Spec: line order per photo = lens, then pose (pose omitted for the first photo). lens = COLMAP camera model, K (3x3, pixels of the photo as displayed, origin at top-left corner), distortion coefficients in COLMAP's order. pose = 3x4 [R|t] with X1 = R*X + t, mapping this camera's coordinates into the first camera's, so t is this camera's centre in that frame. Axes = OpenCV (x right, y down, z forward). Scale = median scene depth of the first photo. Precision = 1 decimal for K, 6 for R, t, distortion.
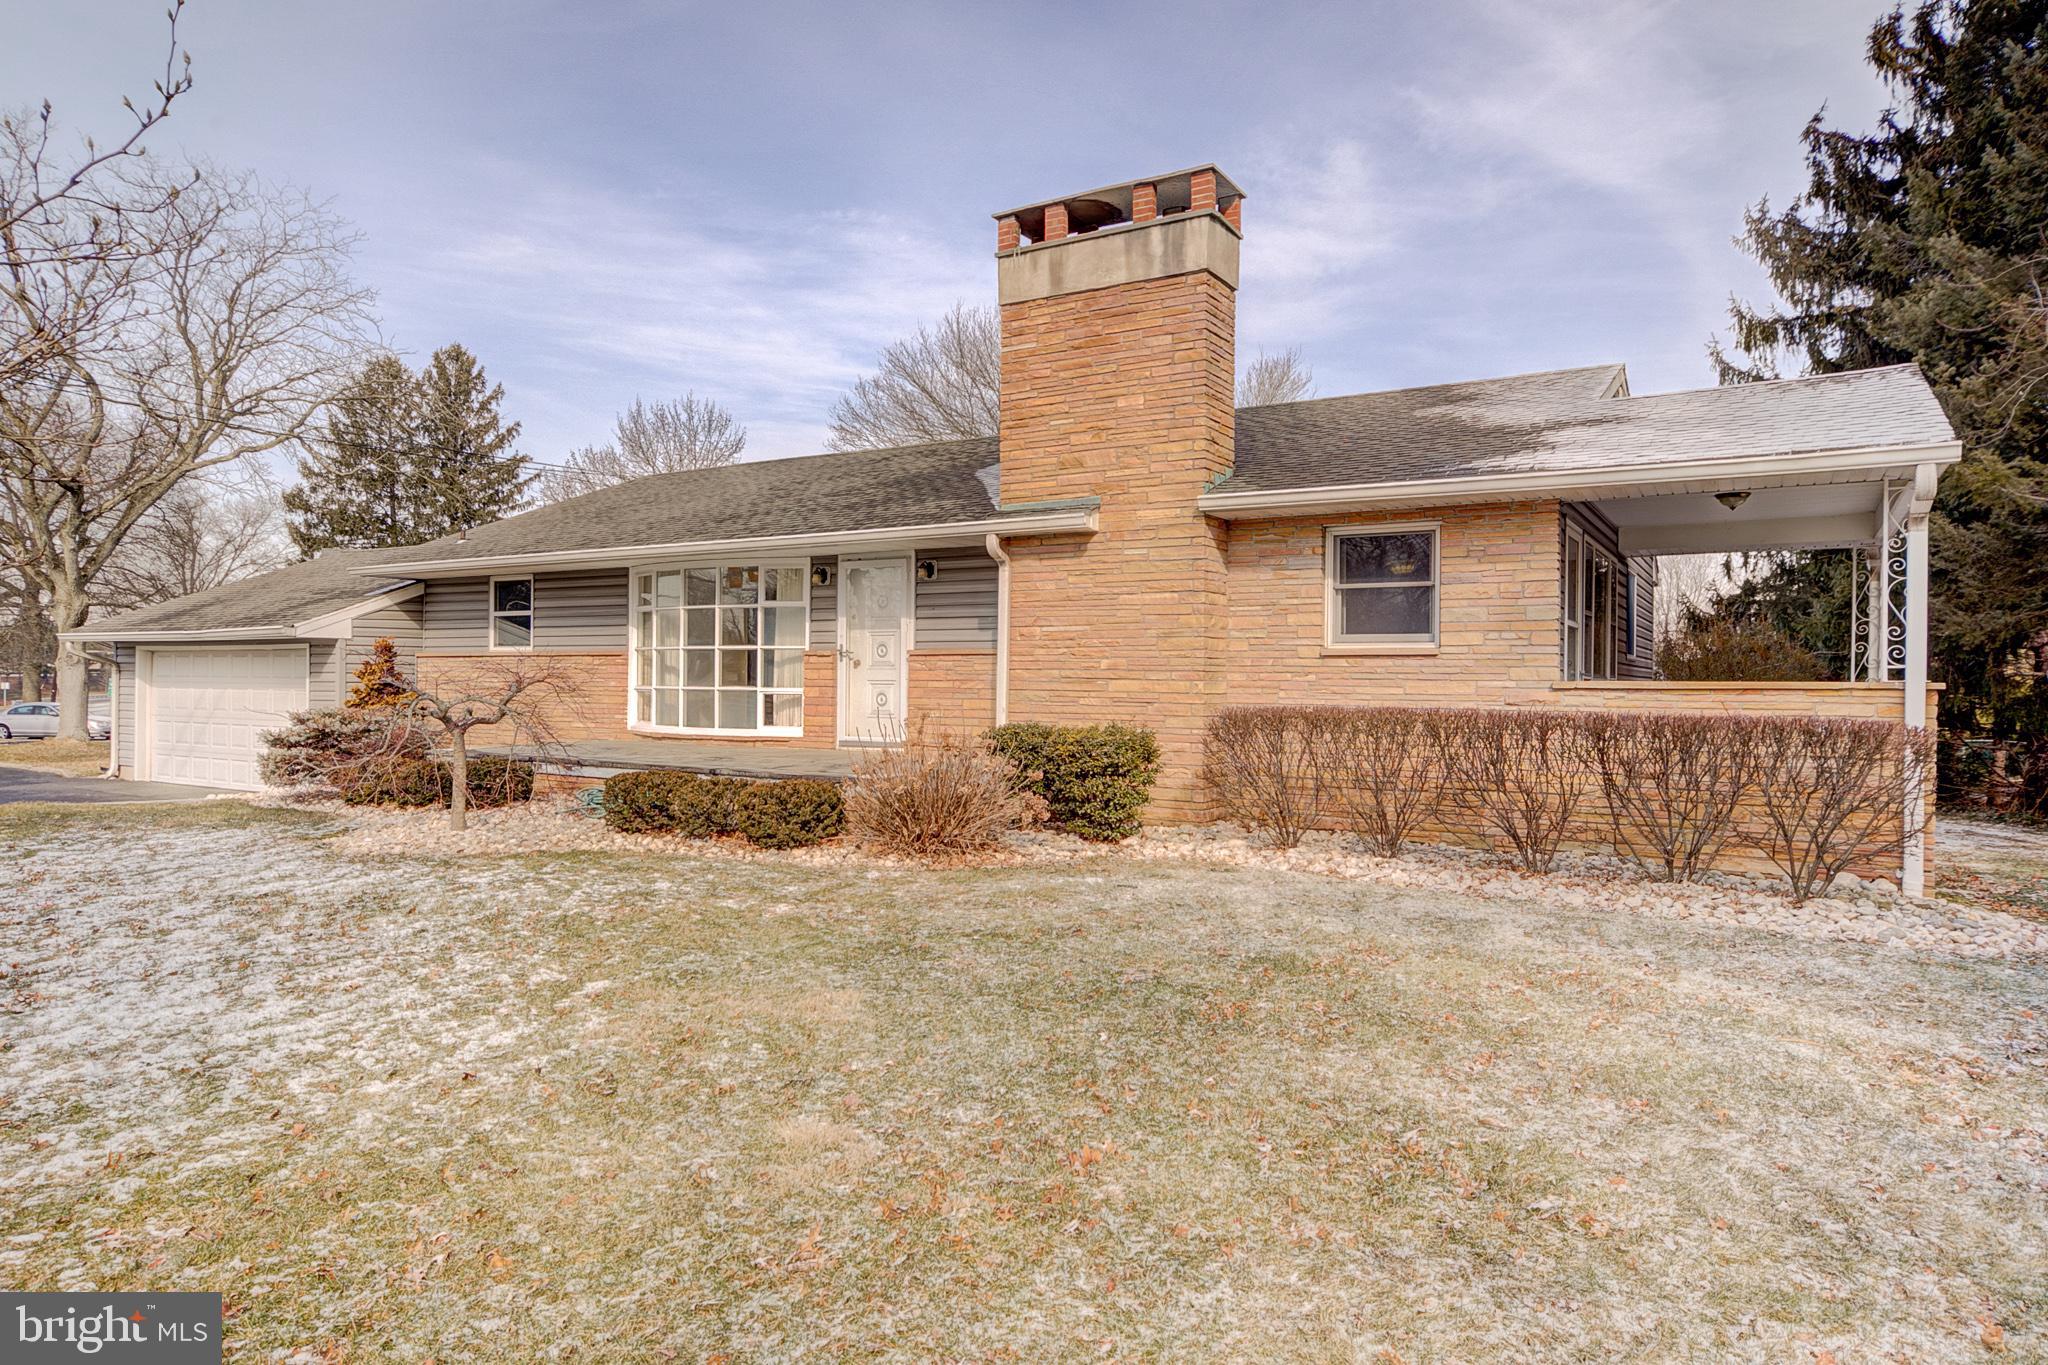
lens RADIAL K [[1299.0, 0, 1024.0], [0, 1299.0, 680.3], [0, 0, 1]] dist [0.001051, 0.000028]
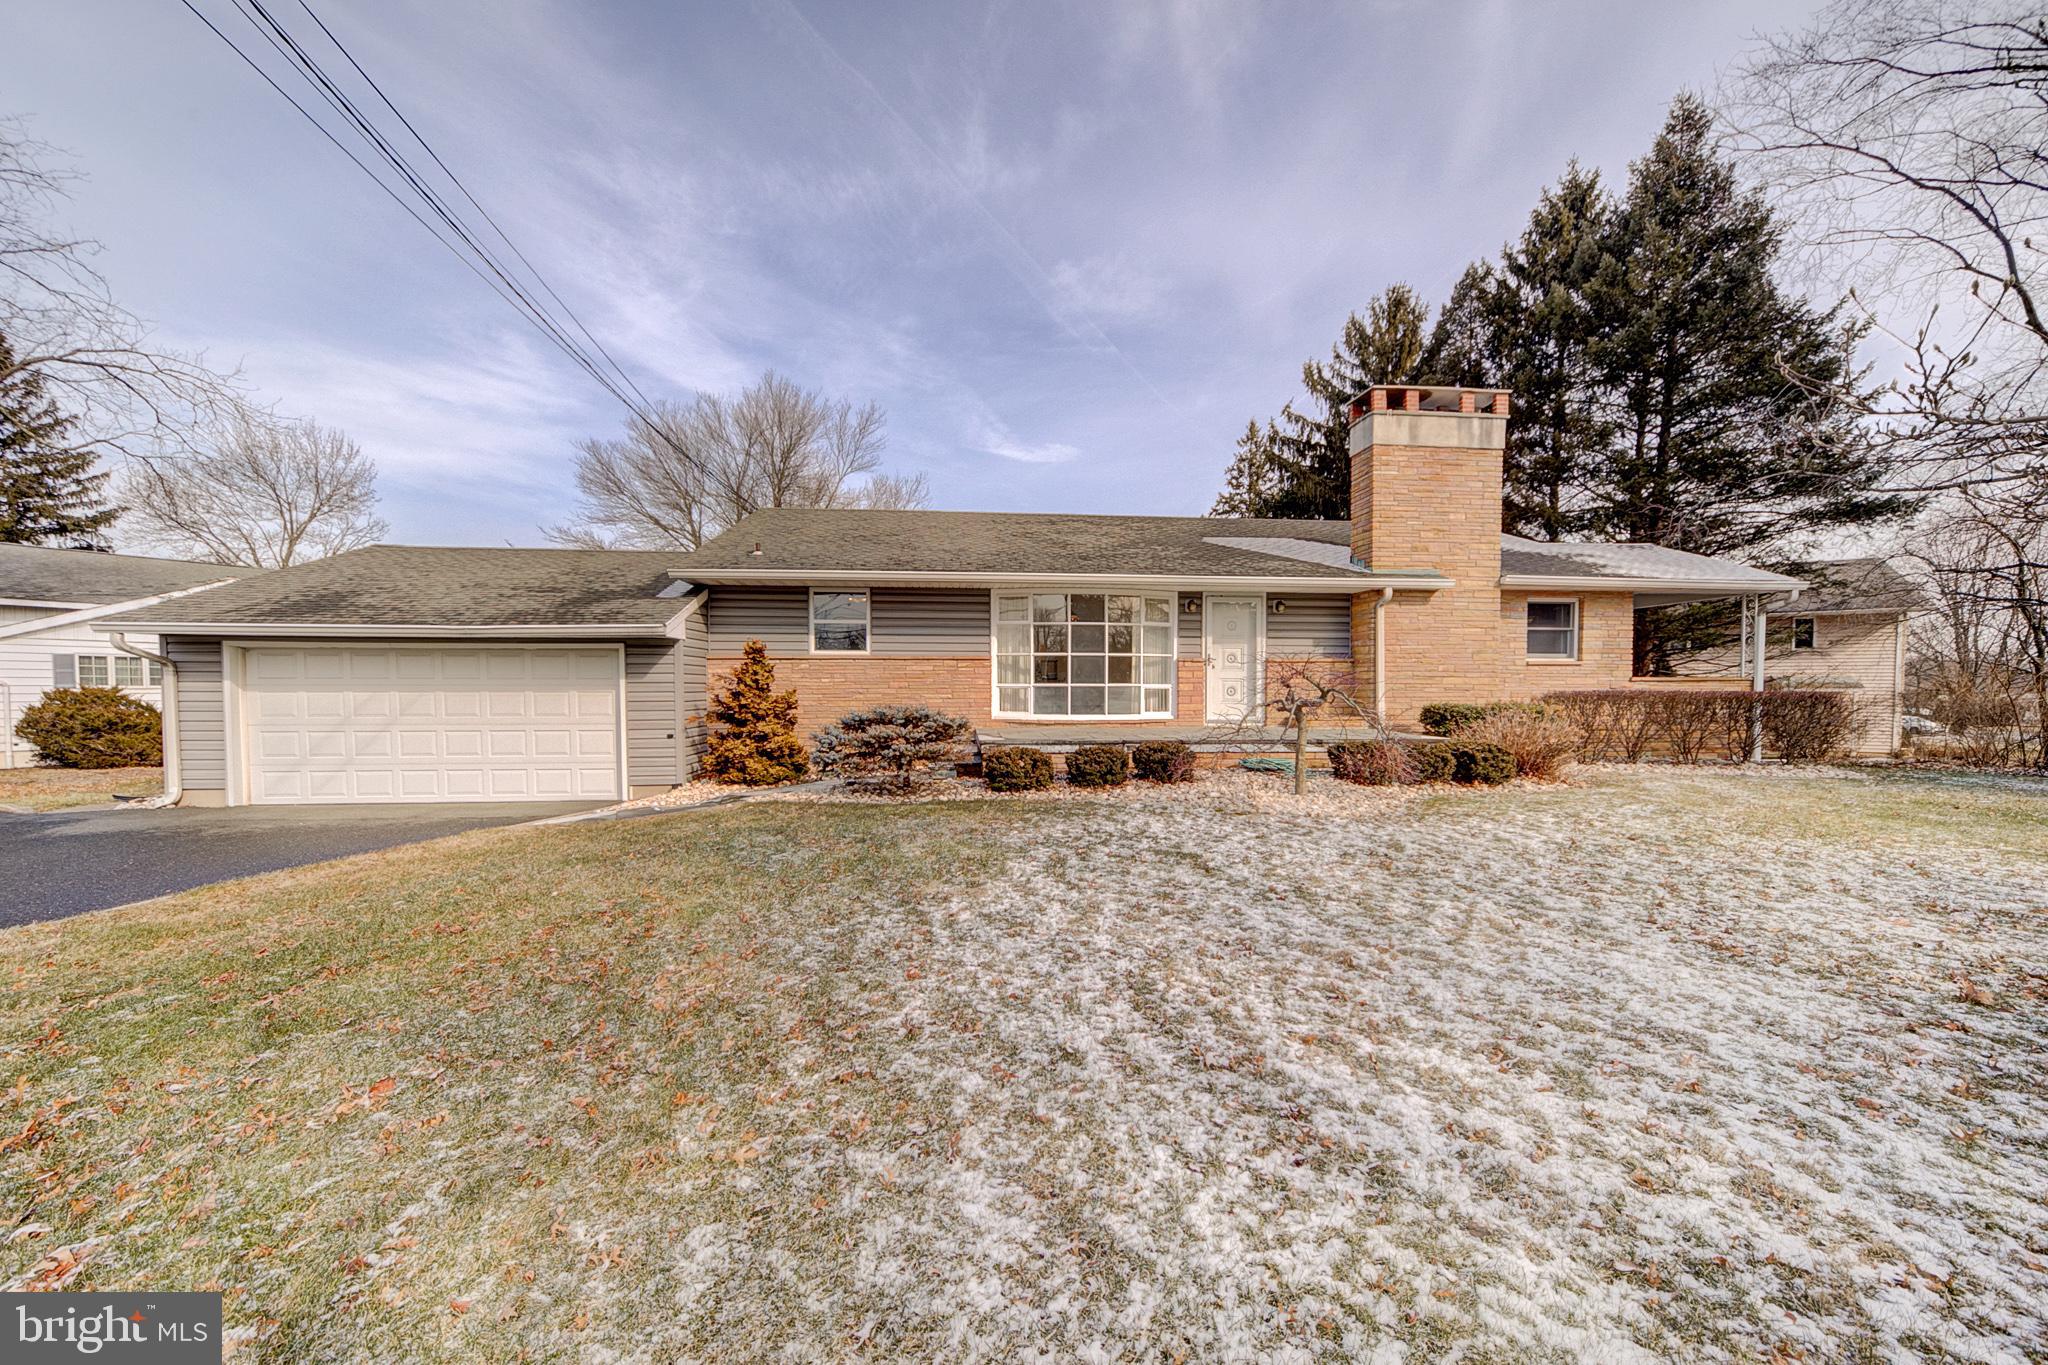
lens RADIAL K [[764.5, 0, 1024.1], [0, 764.5, 721.1], [0, 0, 1]] dist [0.000990, -0.000022]
pose [[0.774720, -0.038580, 0.631127, -0.800492], [0.005823, 0.998530, 0.053892, 0.000320], [-0.632278, -0.038076, 0.773806, 0.439291]]
